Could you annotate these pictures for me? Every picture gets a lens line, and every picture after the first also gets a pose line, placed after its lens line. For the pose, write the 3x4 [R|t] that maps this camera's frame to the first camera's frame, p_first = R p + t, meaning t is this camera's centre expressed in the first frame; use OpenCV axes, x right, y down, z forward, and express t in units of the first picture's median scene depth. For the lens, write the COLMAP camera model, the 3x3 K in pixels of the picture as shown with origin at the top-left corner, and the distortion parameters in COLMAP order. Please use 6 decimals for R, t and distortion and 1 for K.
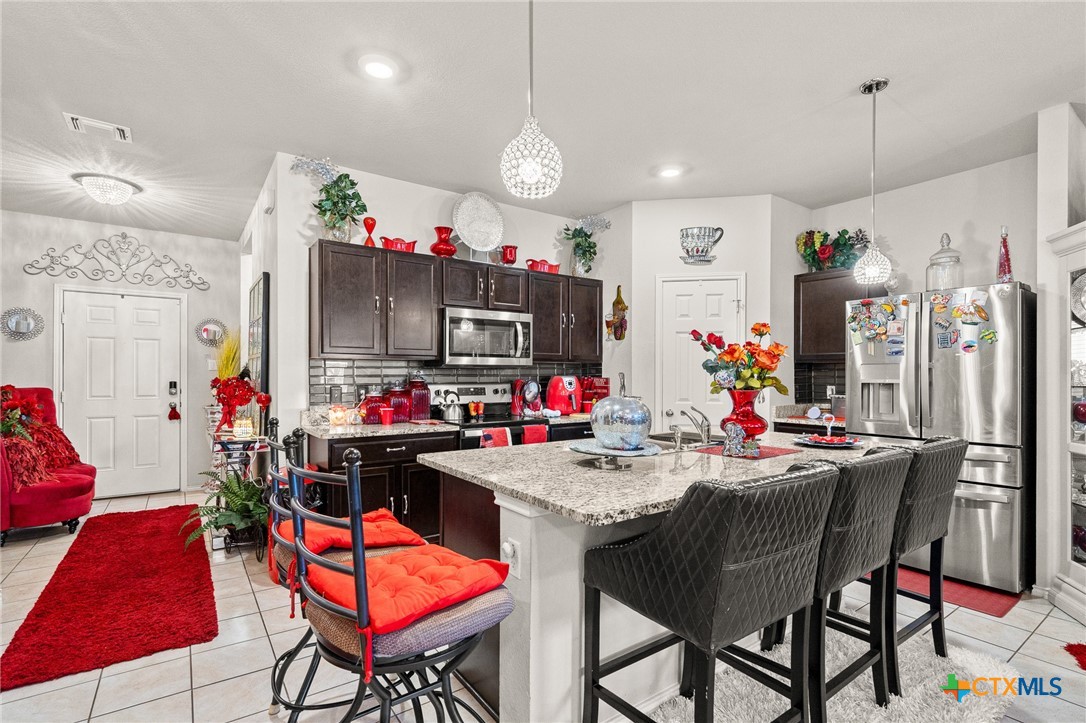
lens RADIAL K [[502.3, 0, 543.0], [0, 502.3, 372.2], [0, 0, 1]] dist [-0.004307, 0.001451]
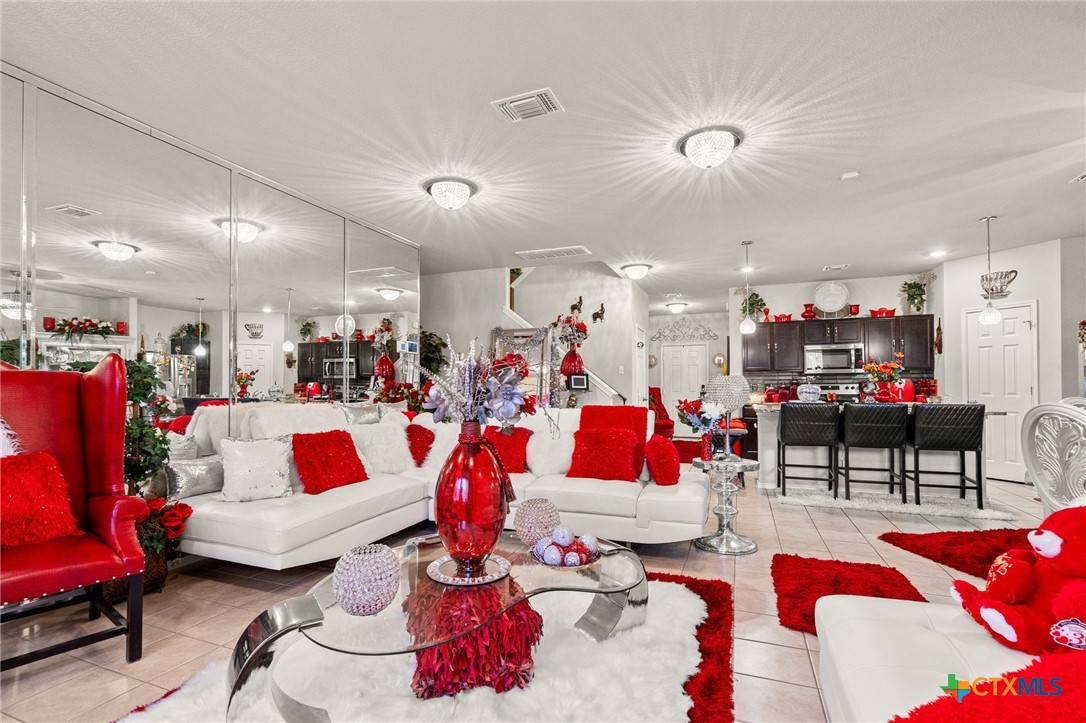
lens RADIAL K [[502.3, 0, 536.7], [0, 502.3, 386.9], [0, 0, 1]] dist [-0.004307, 0.001451]
pose [[0.532302, -0.003677, -0.846547, 0.873313], [0.010788, 0.999939, 0.002439, 0.019043], [0.846486, -0.010431, 0.532309, -0.921834]]
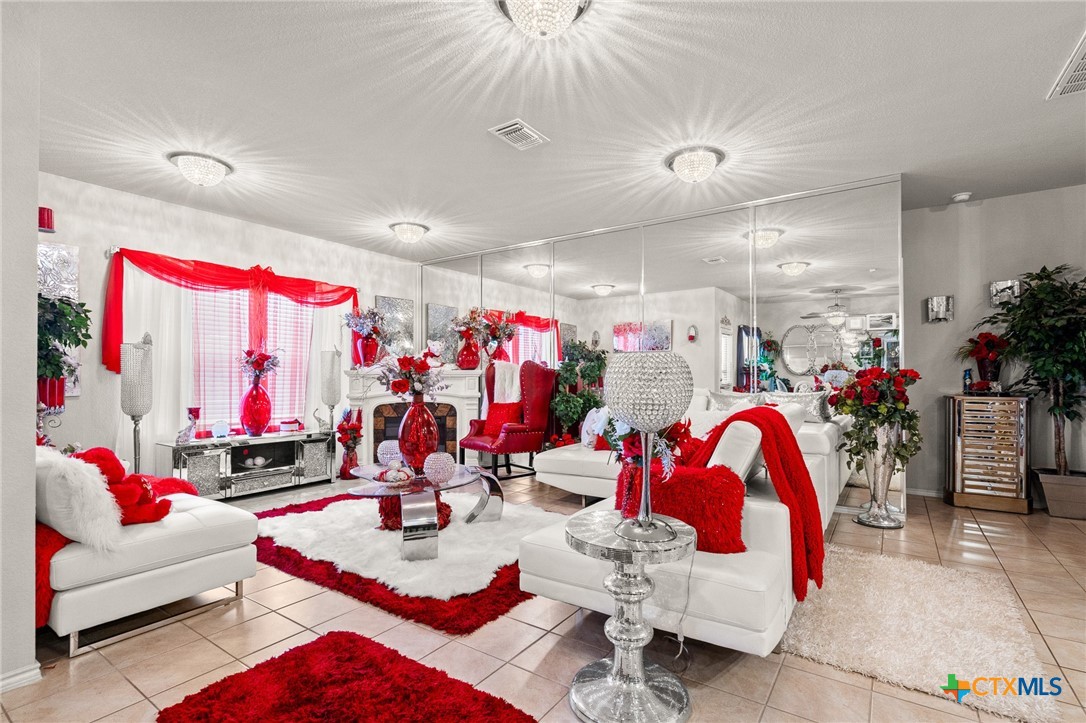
lens RADIAL K [[502.3, 0, 541.7], [0, 502.3, 372.0], [0, 0, 1]] dist [-0.004307, 0.001451]
pose [[-0.940935, -0.000344, -0.338586, 0.500846], [0.004625, 0.999893, -0.013868, 0.024879], [0.338555, -0.014615, -0.940833, 0.270602]]
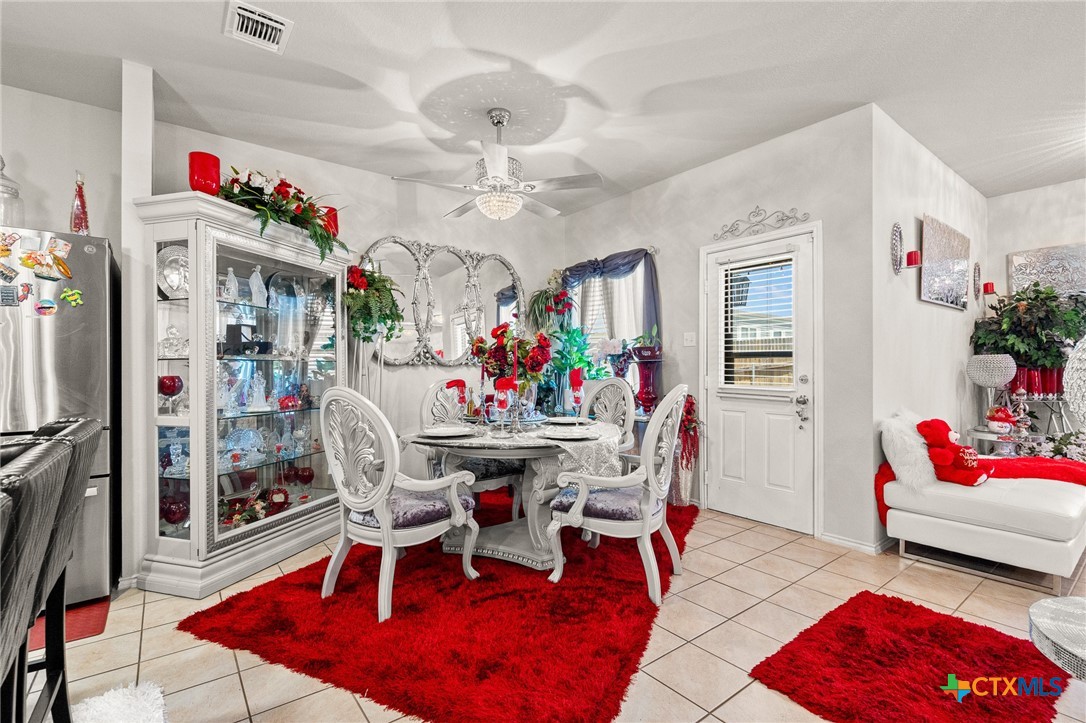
lens RADIAL K [[502.3, 0, 543.8], [0, 502.3, 368.1], [0, 0, 1]] dist [-0.004307, 0.001451]
pose [[-0.031981, 0.000384, 0.999488, 0.036688], [-0.009532, 0.999954, -0.000689, 0.027455], [-0.999443, -0.009549, -0.031976, 0.191203]]
